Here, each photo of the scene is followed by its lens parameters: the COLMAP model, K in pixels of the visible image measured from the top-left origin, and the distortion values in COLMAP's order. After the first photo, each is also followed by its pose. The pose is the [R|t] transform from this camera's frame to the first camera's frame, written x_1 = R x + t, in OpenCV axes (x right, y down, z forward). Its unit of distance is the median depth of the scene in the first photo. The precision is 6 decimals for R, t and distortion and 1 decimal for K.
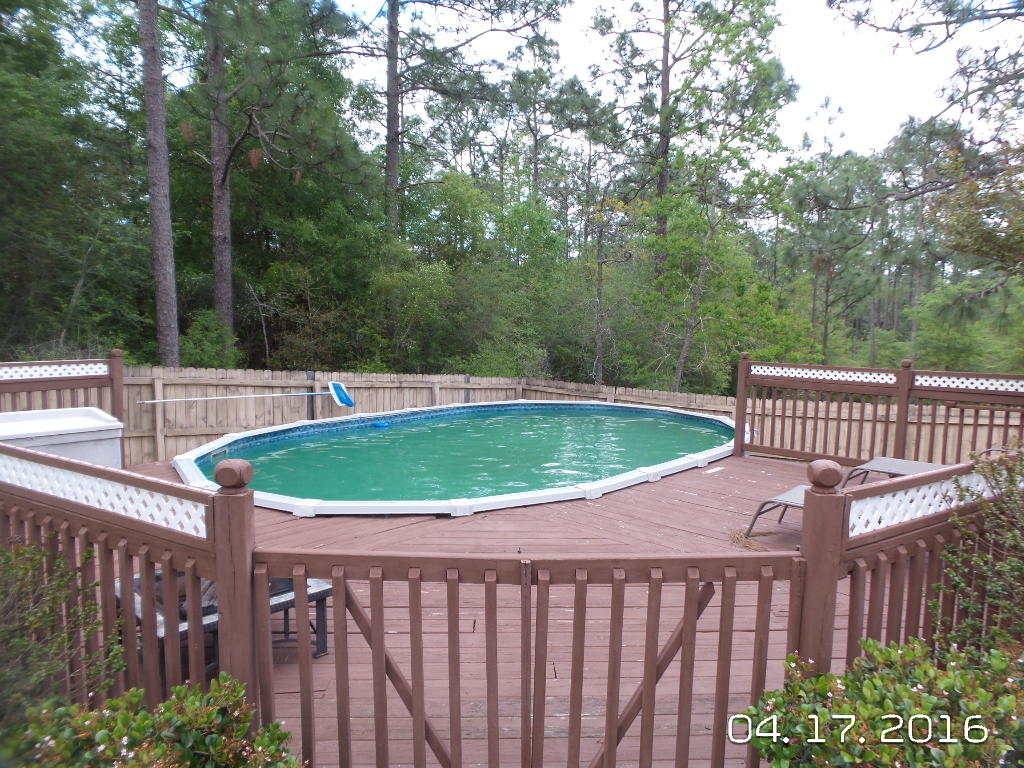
lens RADIAL K [[705.8, 0, 510.3], [0, 705.8, 389.7], [0, 0, 1]] dist [-0.013978, 0.014423]
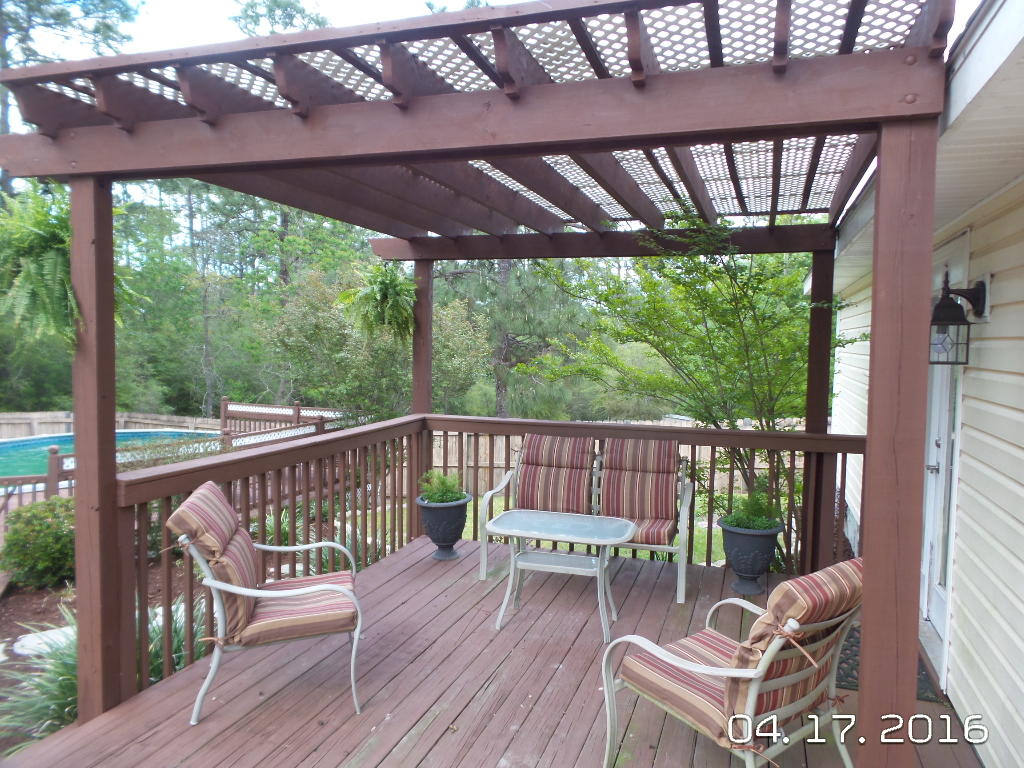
lens RADIAL K [[705.8, 0, 523.0], [0, 705.8, 396.4], [0, 0, 1]] dist [-0.013978, 0.014423]
pose [[0.916460, -0.017920, 0.399724, 0.189680], [0.028012, 0.999419, -0.019419, -0.001253], [-0.399144, 0.028994, 0.916430, -0.480770]]
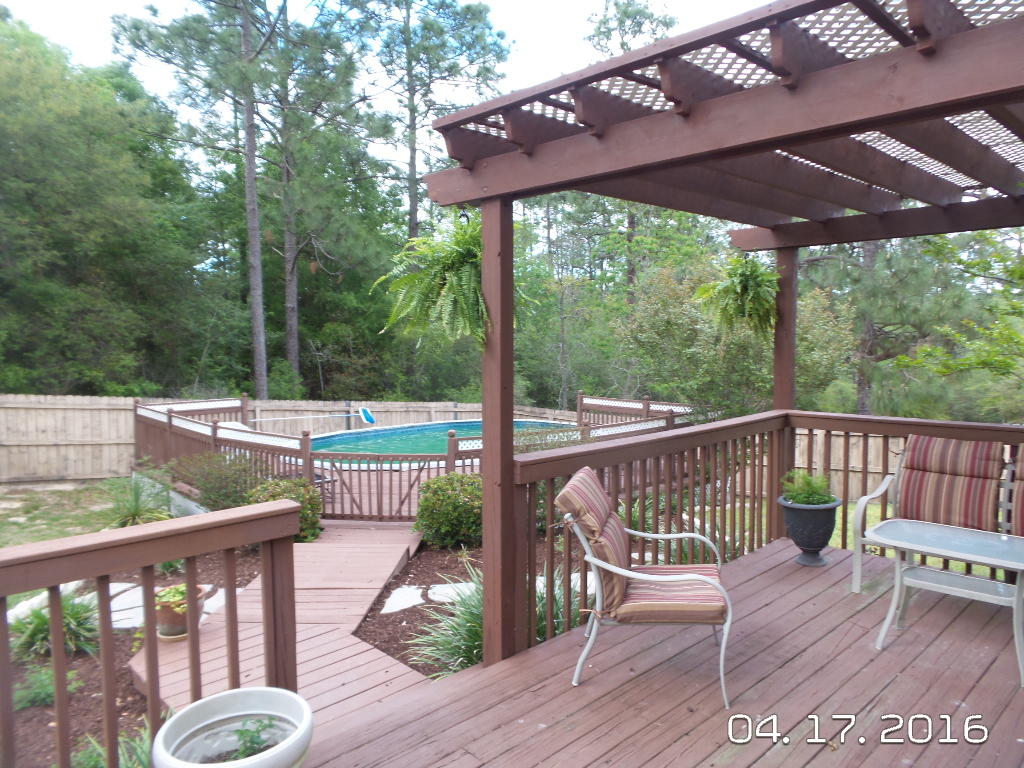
lens RADIAL K [[705.8, 0, 516.8], [0, 705.8, 396.6], [0, 0, 1]] dist [-0.013978, 0.014423]
pose [[0.997584, -0.006460, -0.069174, 0.178169], [0.004981, 0.999756, -0.021538, -0.000359], [0.069296, 0.021142, 0.997372, -0.480676]]
